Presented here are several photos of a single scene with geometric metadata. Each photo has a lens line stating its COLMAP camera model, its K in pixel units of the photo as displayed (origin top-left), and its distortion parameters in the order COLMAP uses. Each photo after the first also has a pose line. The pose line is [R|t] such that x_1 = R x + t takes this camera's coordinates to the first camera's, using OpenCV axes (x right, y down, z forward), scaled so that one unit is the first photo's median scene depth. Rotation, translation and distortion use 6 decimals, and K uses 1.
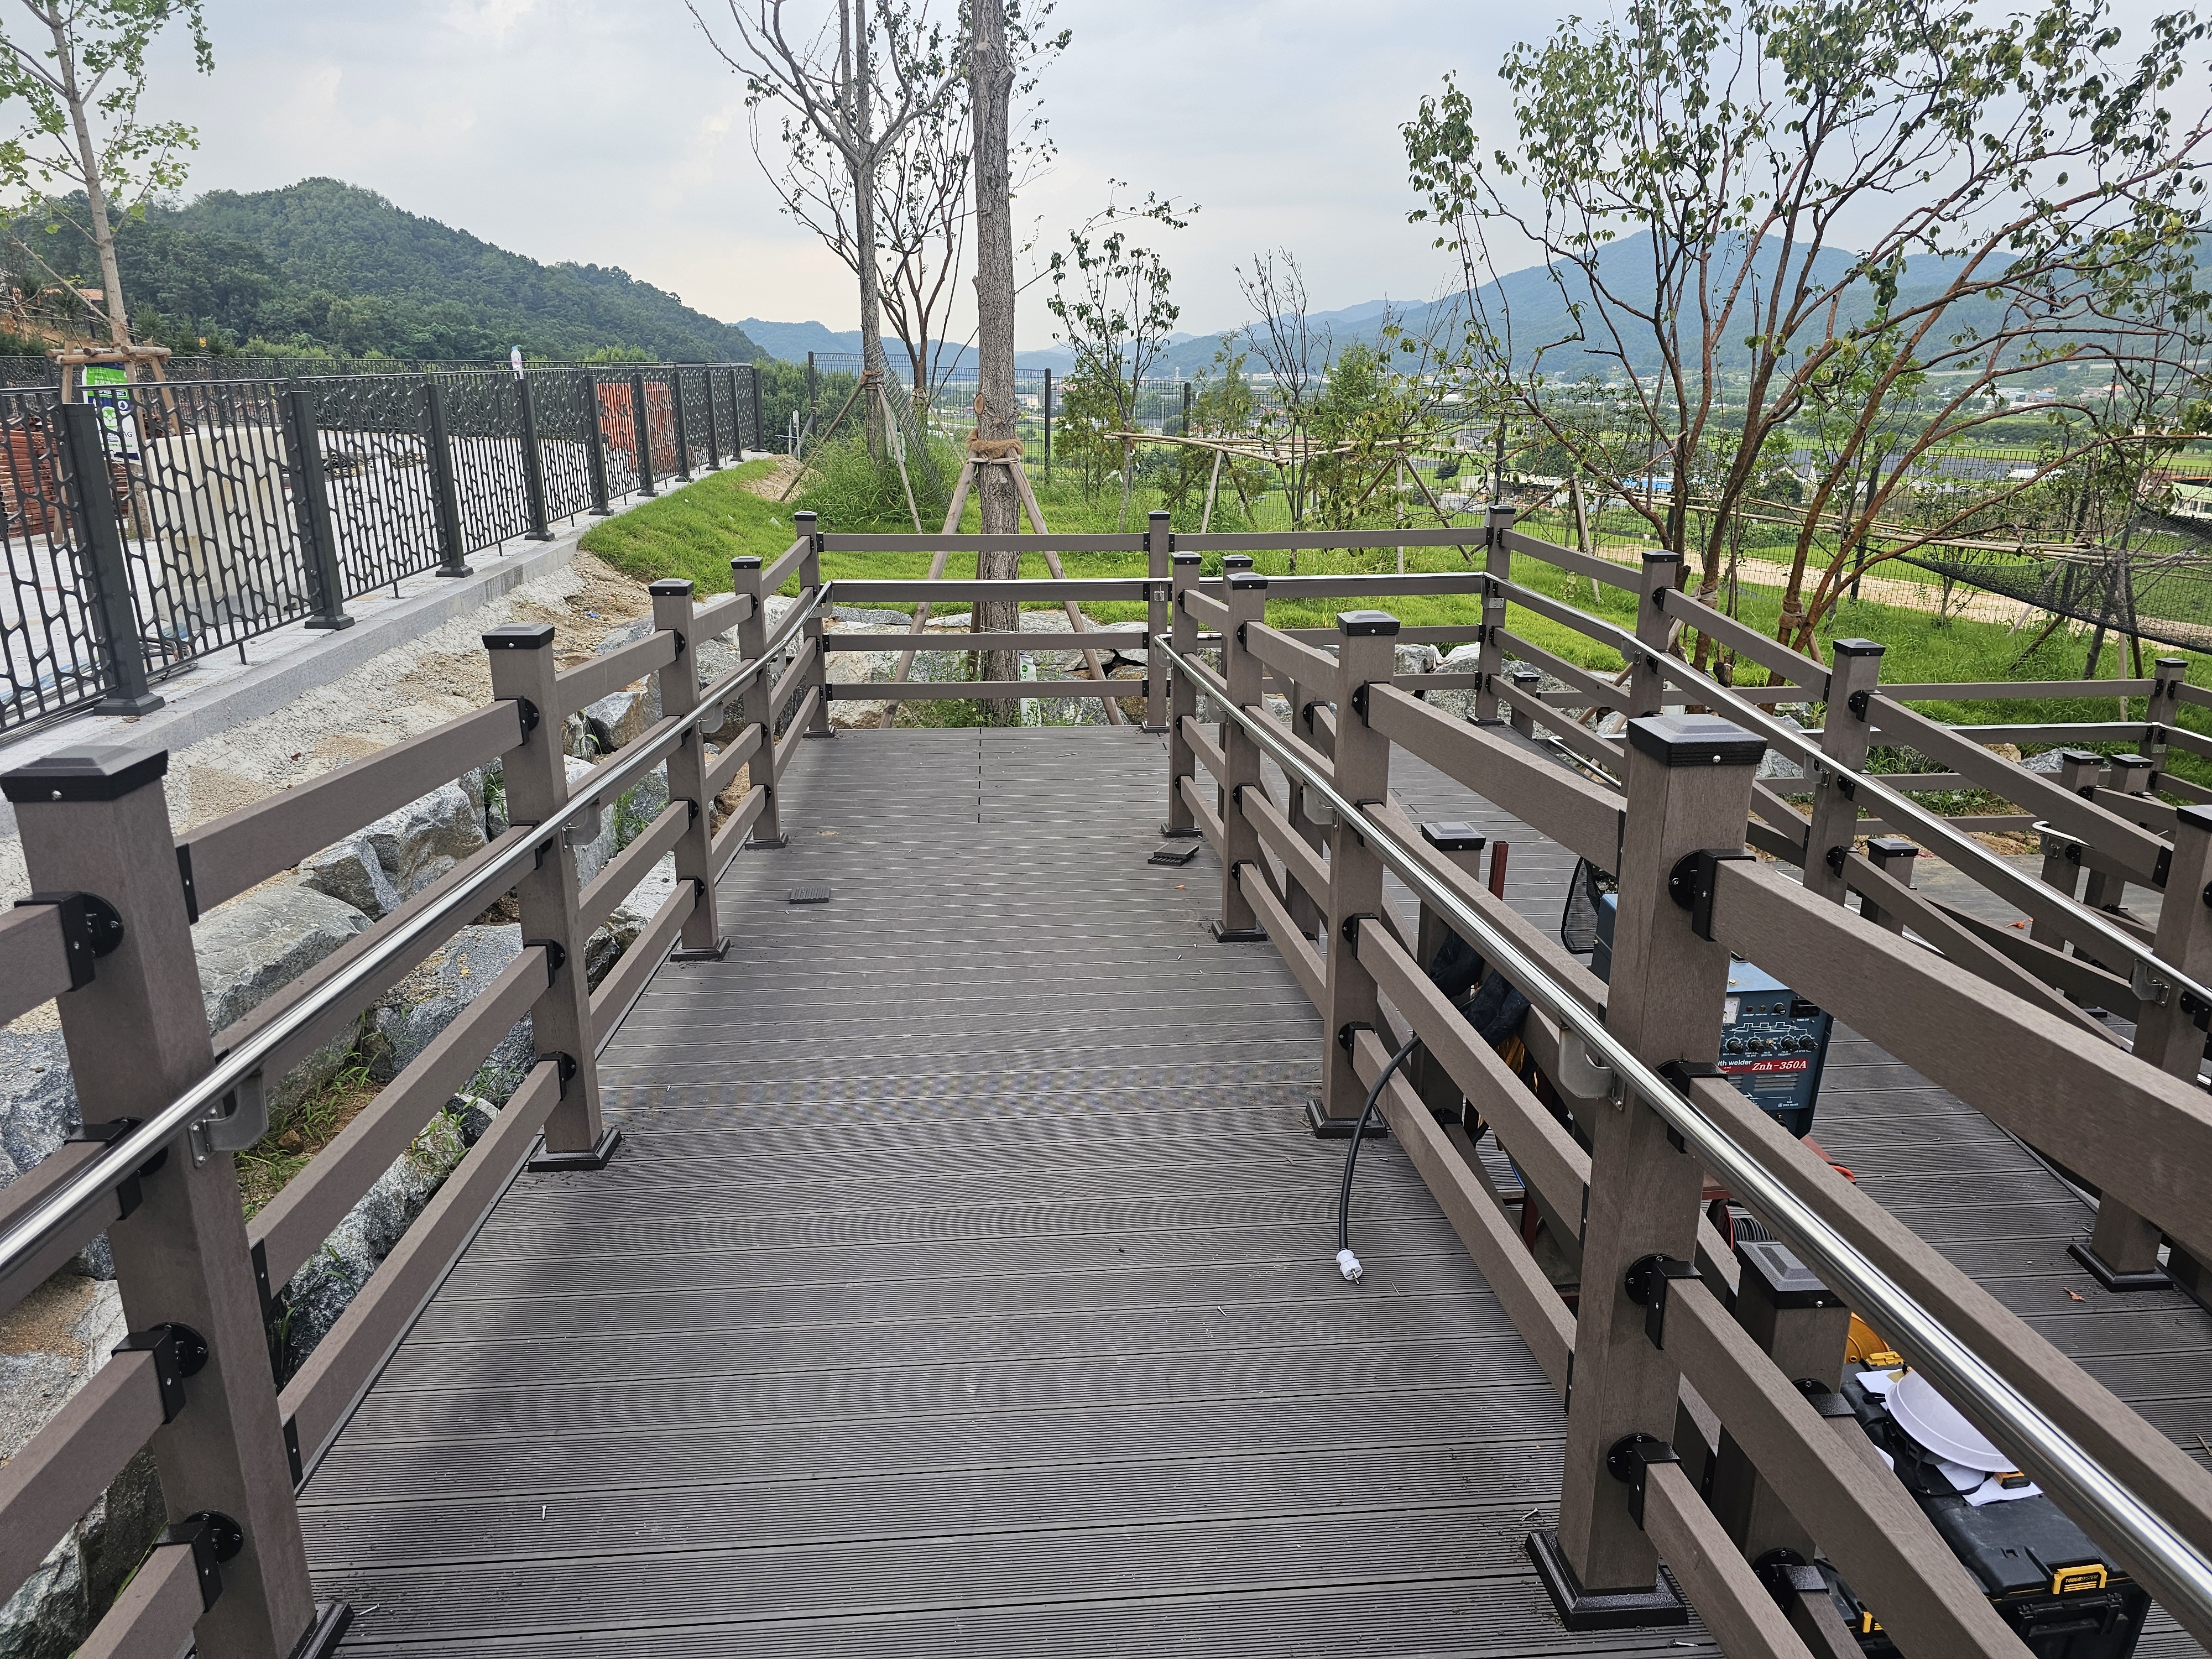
lens RADIAL K [[1497.4, 0, 1106.0], [0, 1497.4, 829.5], [0, 0, 1]] dist [0.054942, -0.050190]
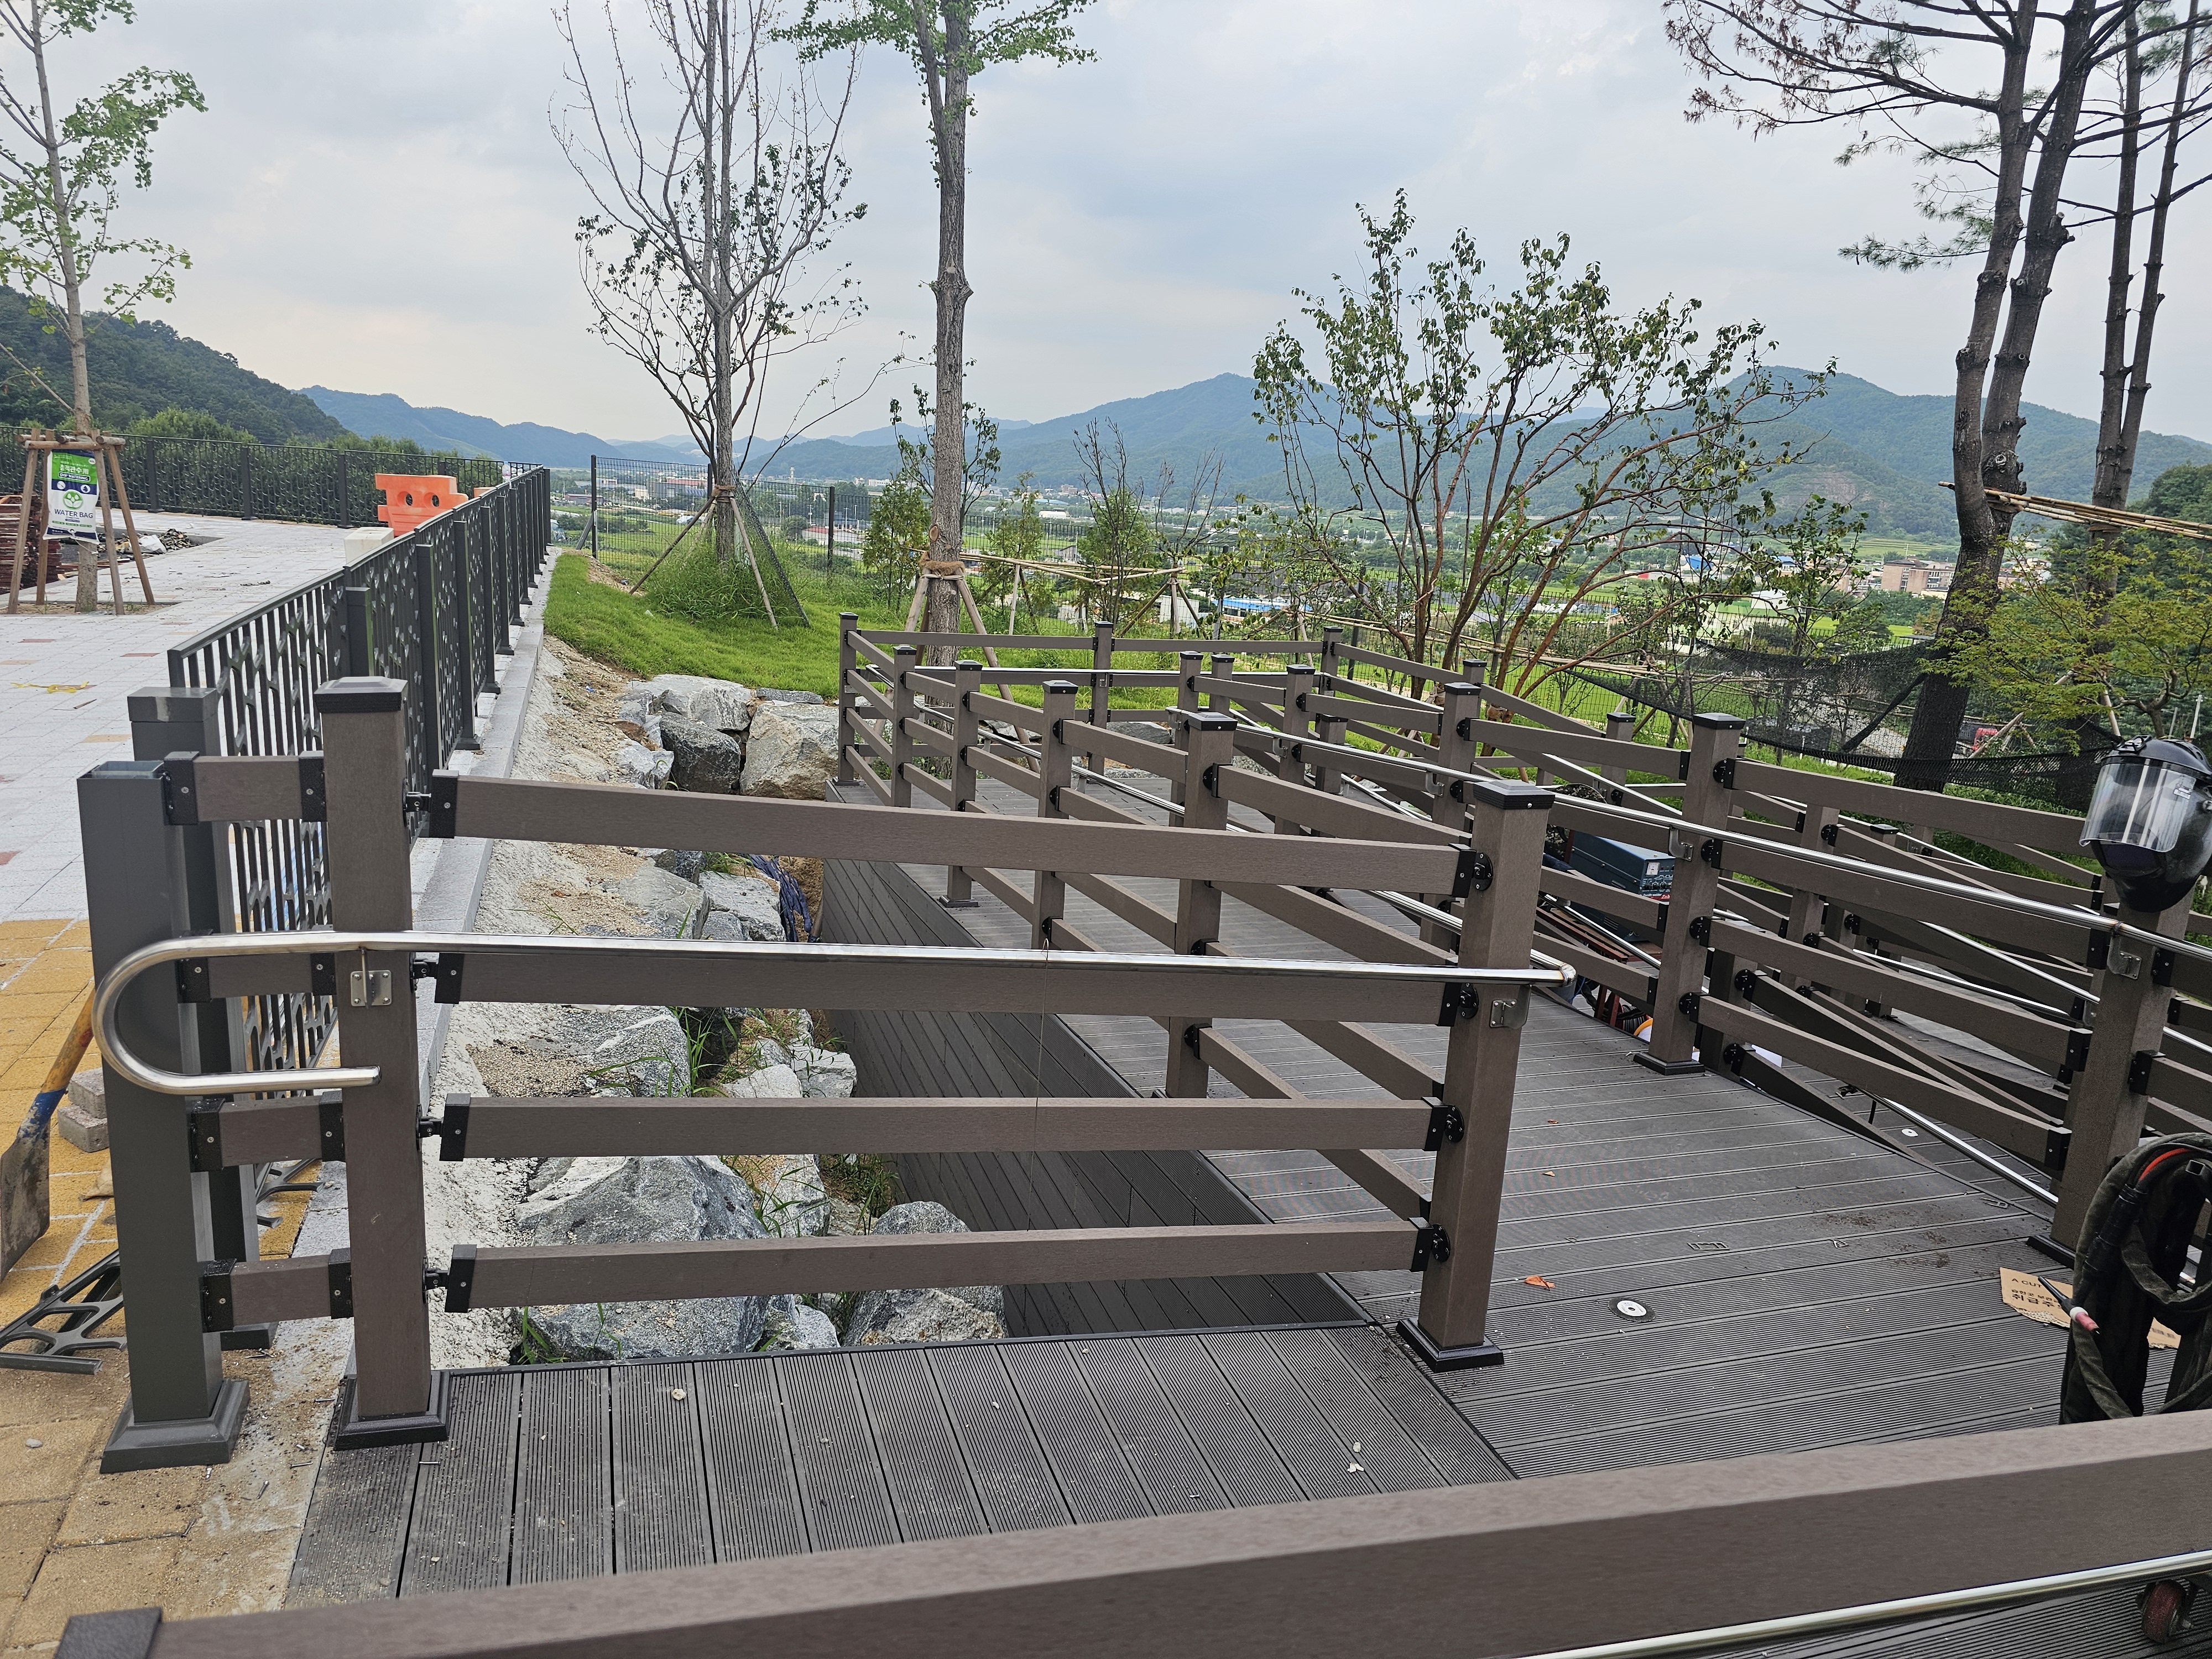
lens RADIAL K [[1497.1, 0, 1103.6], [0, 1497.1, 863.4], [0, 0, 1]] dist [0.047698, -0.043972]
pose [[0.966910, -0.006284, 0.255041, -0.278722], [0.017616, 0.998955, -0.042169, 0.058050], [-0.254510, 0.045266, 0.966010, -0.273996]]
